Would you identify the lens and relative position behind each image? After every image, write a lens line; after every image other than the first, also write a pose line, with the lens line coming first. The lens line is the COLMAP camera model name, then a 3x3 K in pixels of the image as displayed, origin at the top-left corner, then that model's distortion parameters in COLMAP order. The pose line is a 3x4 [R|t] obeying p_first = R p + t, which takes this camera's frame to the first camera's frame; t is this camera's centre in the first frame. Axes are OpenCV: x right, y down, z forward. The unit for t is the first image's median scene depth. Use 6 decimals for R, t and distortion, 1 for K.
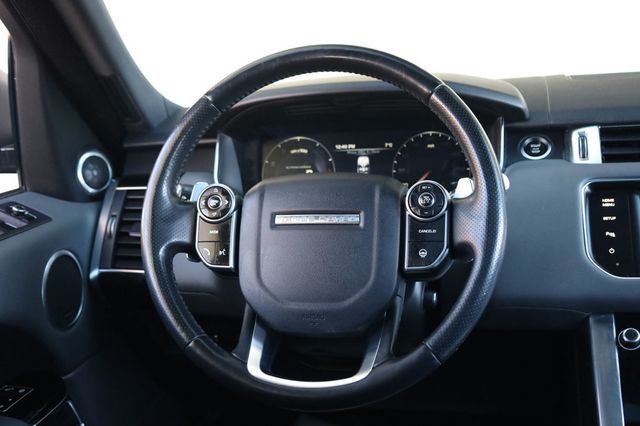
lens RADIAL K [[860.0, 0, 322.2], [0, 860.0, 212.2], [0, 0, 1]] dist [-0.007174, 0.000000]
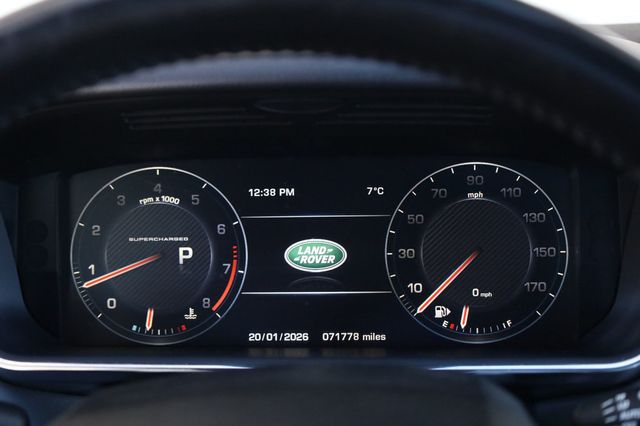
lens RADIAL K [[860.0, 0, 320.9], [0, 860.0, 212.7], [0, 0, 1]] dist [-0.007174, 0.000000]
pose [[0.986366, -0.018571, 0.163514, -0.018065], [-0.001394, 0.992633, 0.121150, -0.116664], [-0.164559, -0.119726, 0.979074, 0.578826]]
